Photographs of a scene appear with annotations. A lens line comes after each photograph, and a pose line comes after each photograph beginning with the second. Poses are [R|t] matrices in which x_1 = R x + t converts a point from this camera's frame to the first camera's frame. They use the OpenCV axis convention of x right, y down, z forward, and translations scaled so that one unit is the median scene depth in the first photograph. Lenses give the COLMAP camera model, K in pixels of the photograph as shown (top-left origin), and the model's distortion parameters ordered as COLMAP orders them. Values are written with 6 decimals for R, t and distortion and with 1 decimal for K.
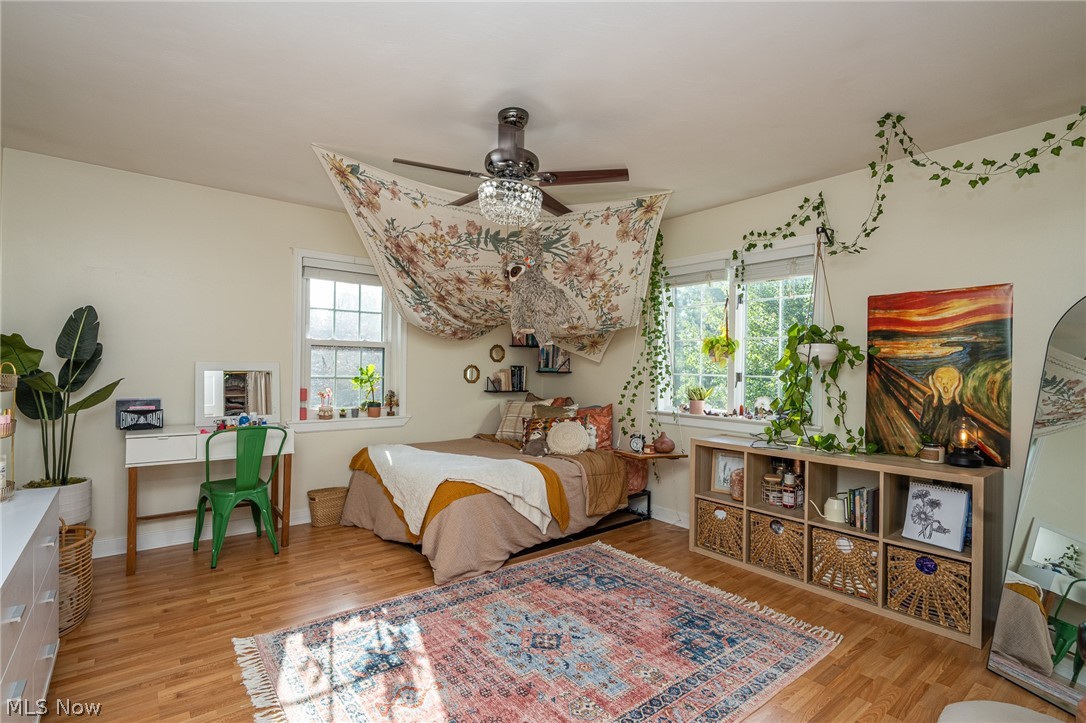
lens RADIAL K [[498.7, 0, 526.5], [0, 498.7, 368.3], [0, 0, 1]] dist [0.001650, 0.000639]
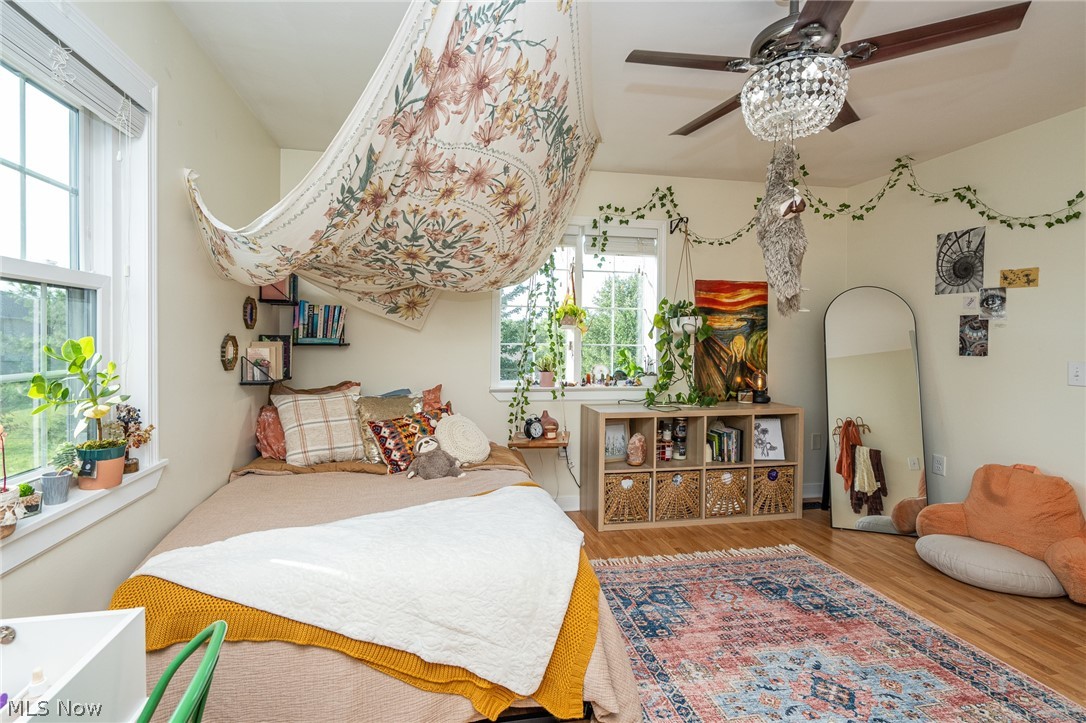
lens RADIAL K [[498.7, 0, 508.1], [0, 498.7, 343.3], [0, 0, 1]] dist [0.001650, 0.000639]
pose [[0.475927, -0.022924, 0.879186, -0.727445], [0.002119, 0.999687, 0.024919, -0.017141], [-0.879482, -0.009996, 0.475826, 0.894494]]
